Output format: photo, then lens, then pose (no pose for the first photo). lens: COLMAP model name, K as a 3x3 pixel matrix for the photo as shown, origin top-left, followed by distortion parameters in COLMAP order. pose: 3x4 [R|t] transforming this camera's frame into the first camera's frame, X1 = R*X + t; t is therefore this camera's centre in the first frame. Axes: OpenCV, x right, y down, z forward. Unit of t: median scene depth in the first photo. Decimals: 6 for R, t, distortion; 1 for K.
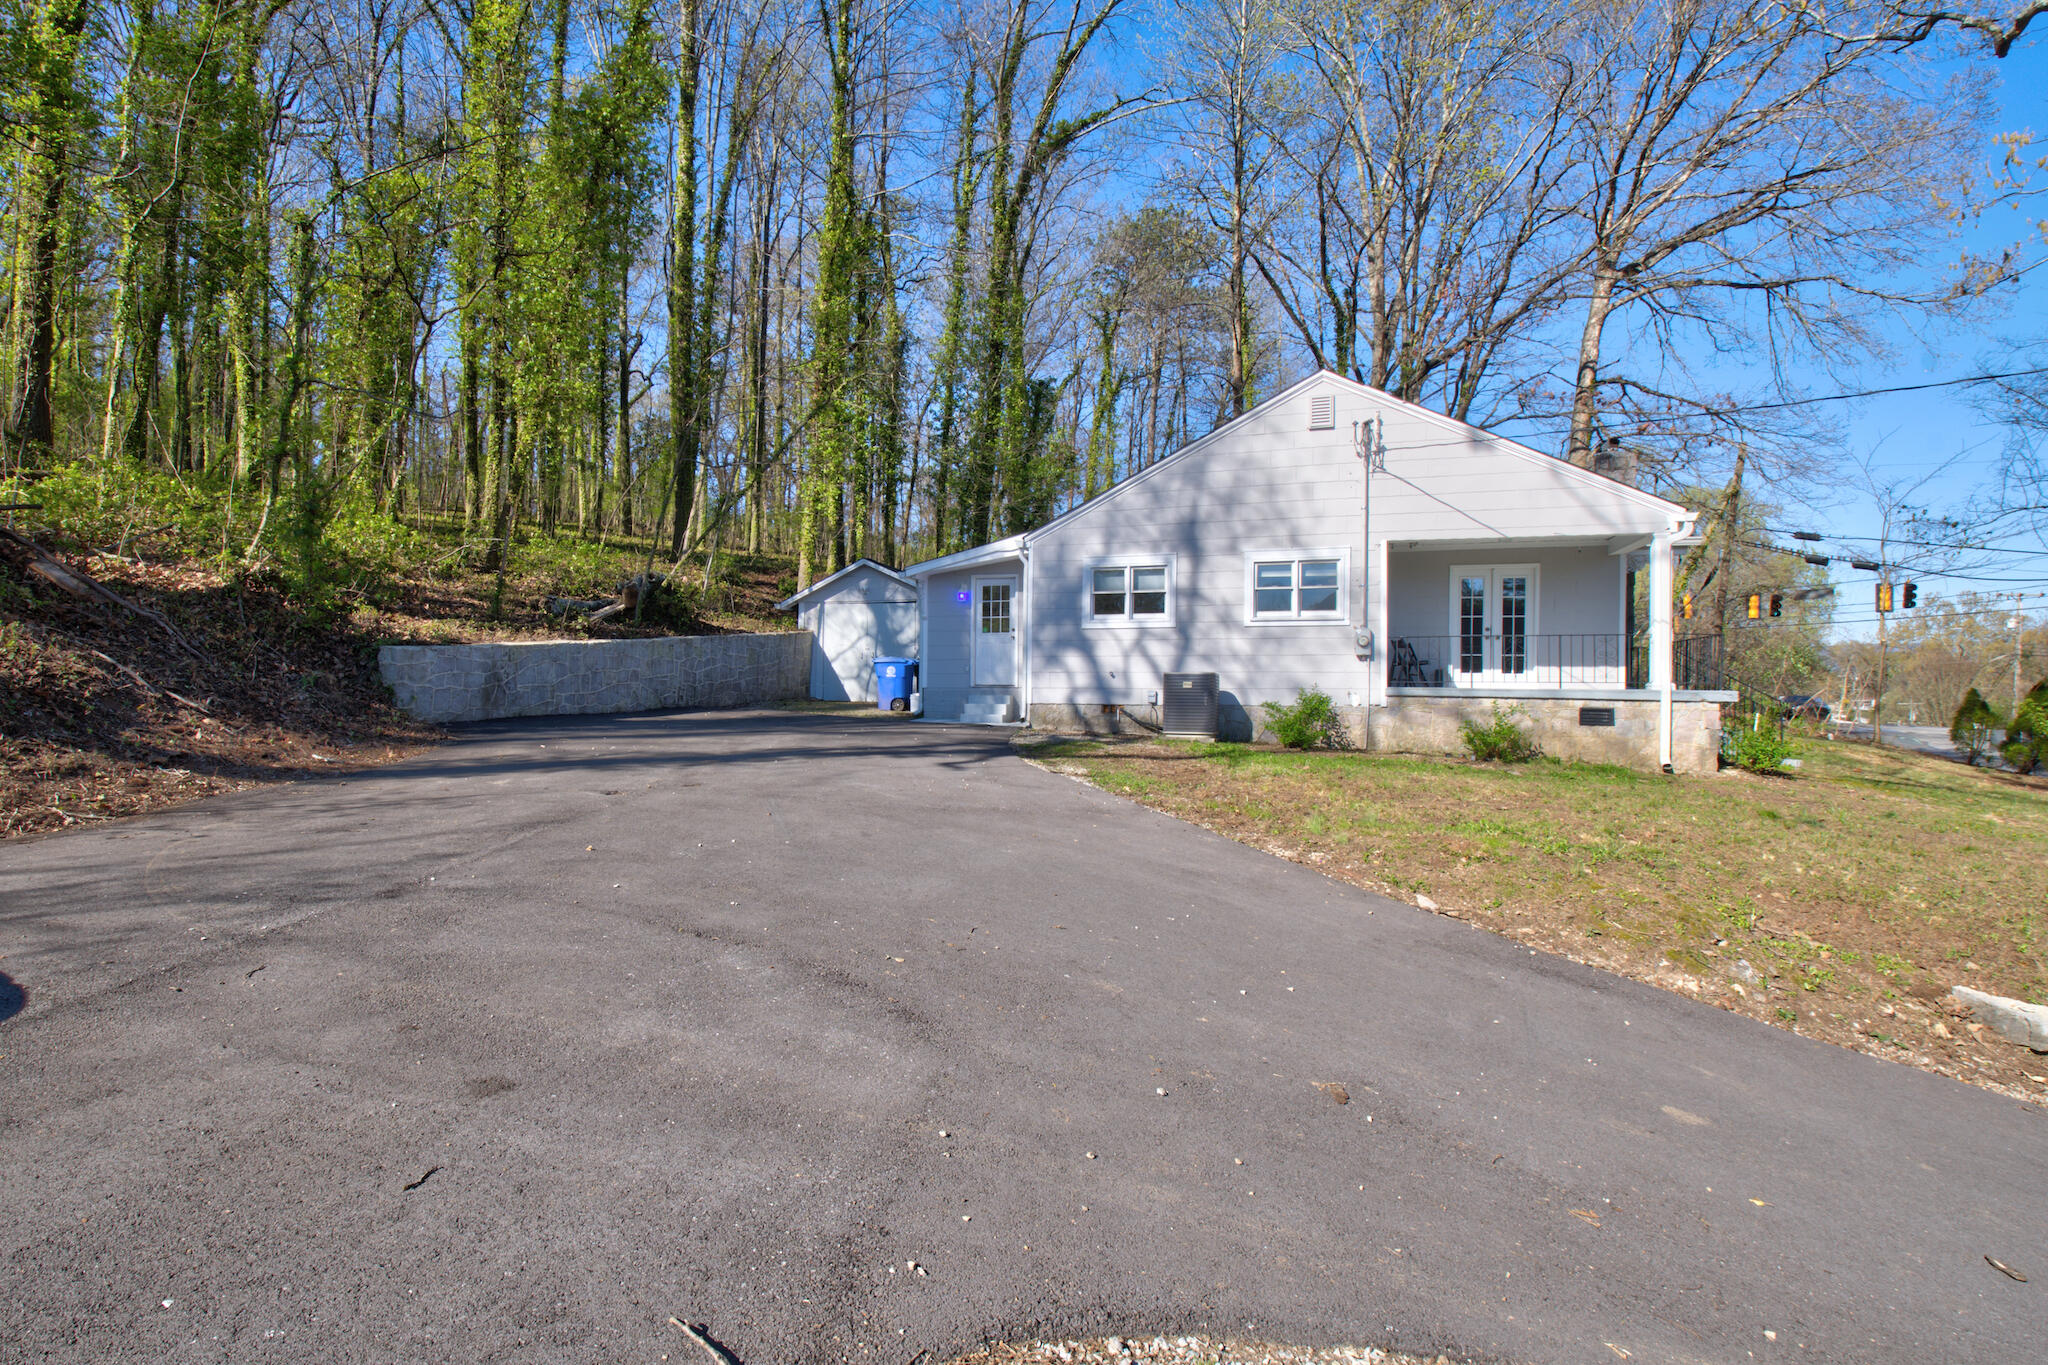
lens RADIAL K [[990.1, 0, 1030.9], [0, 990.1, 689.2], [0, 0, 1]] dist [-0.010805, -0.002449]
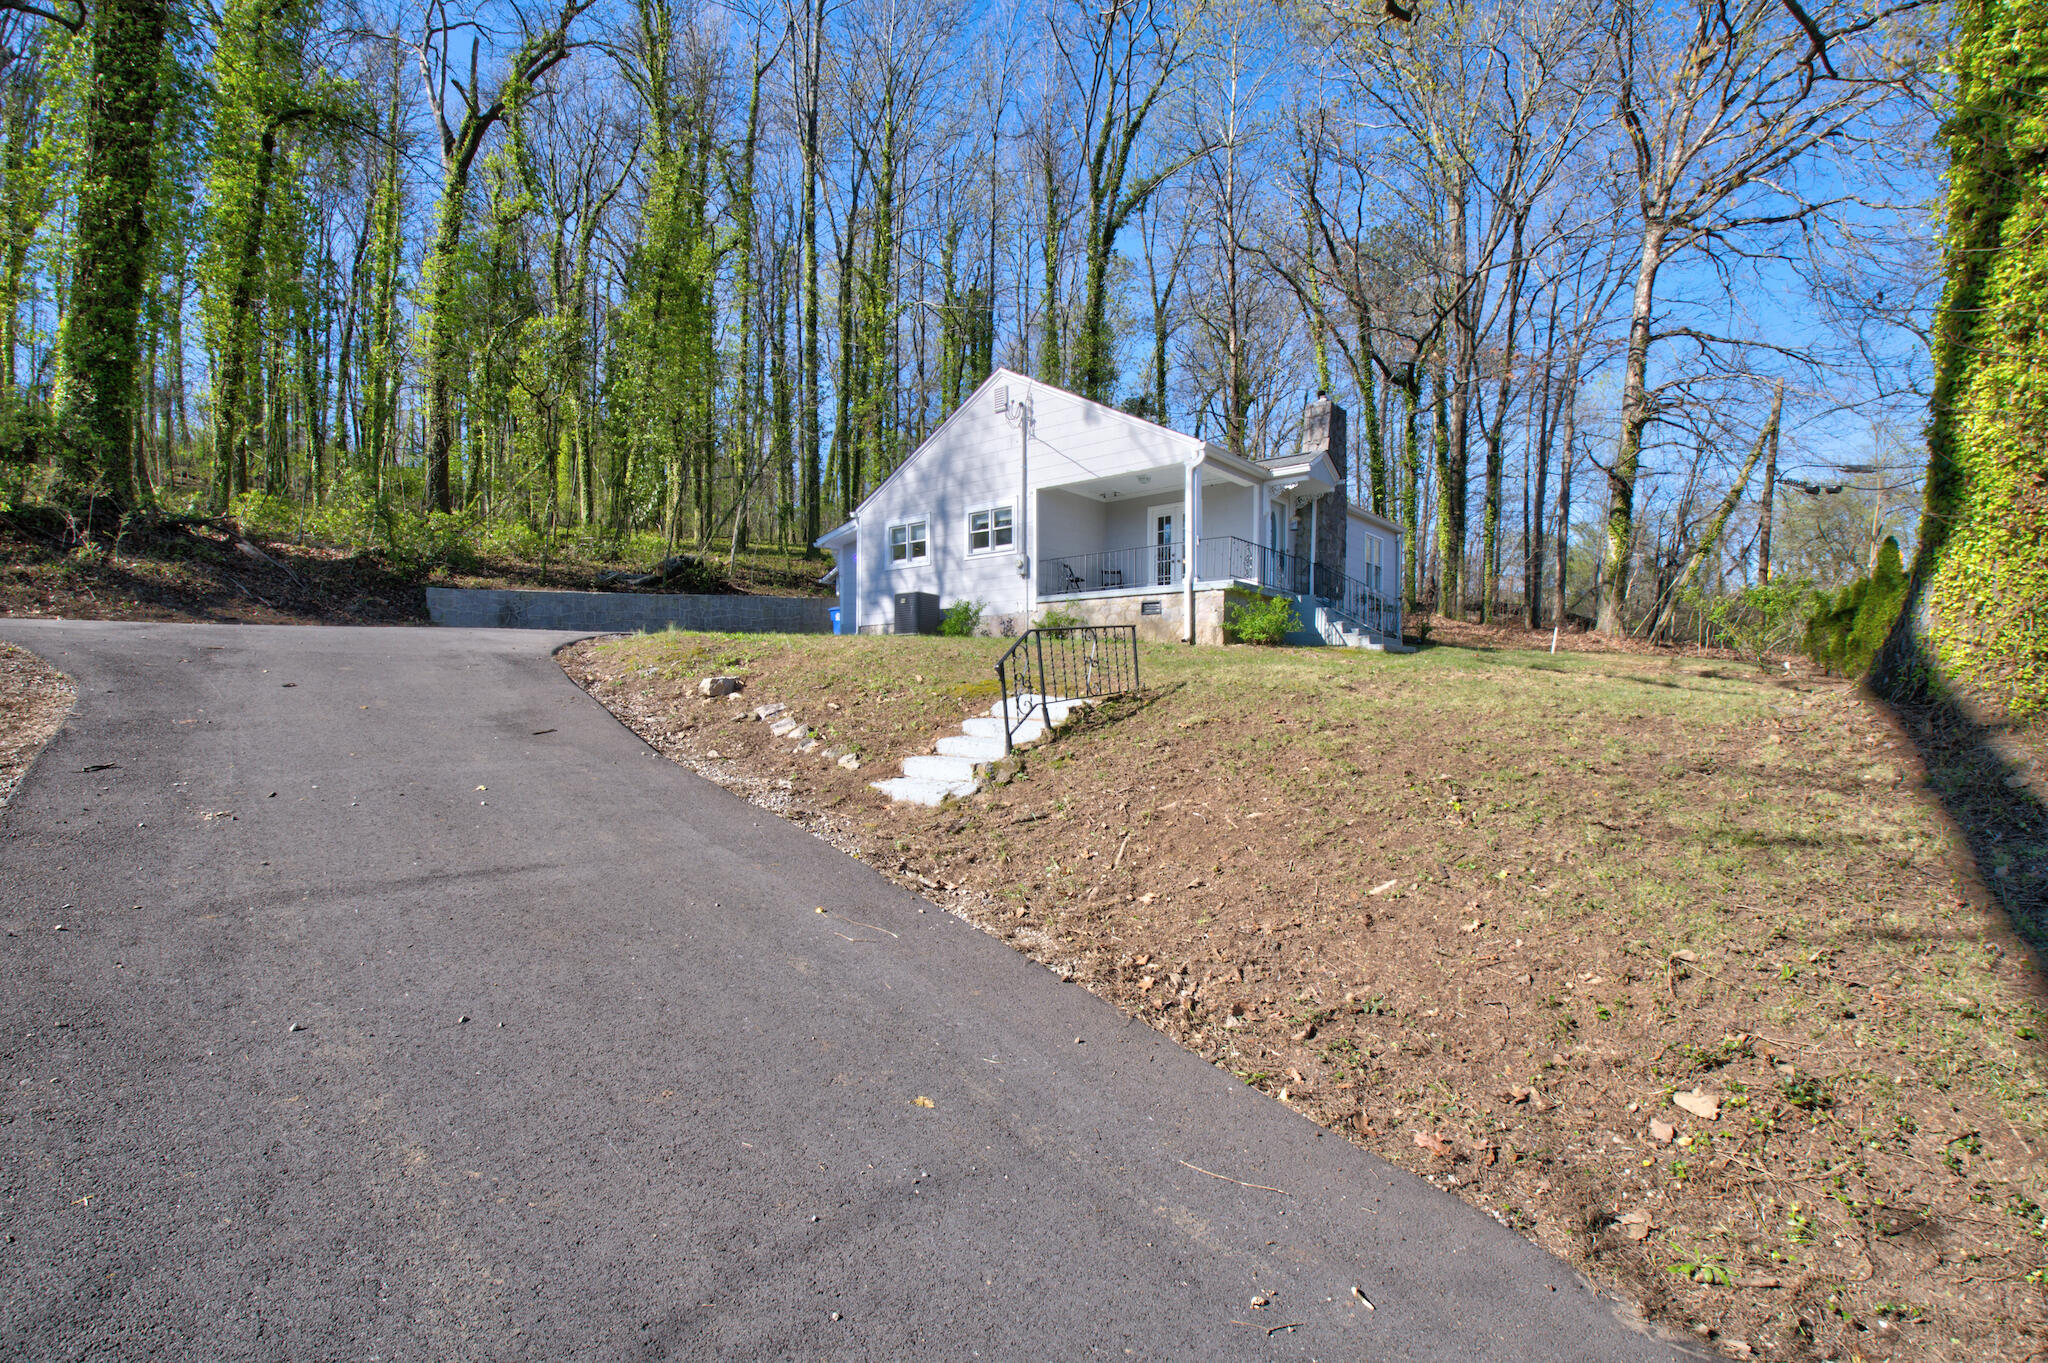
lens RADIAL K [[894.6, 0, 1010.0], [0, 894.6, 677.5], [0, 0, 1]] dist [0.003134, -0.000894]
pose [[0.946590, -0.015622, -0.322060, 0.670550], [0.008537, 0.999690, -0.023401, 0.128917], [0.322325, 0.019402, 0.946430, -0.161554]]
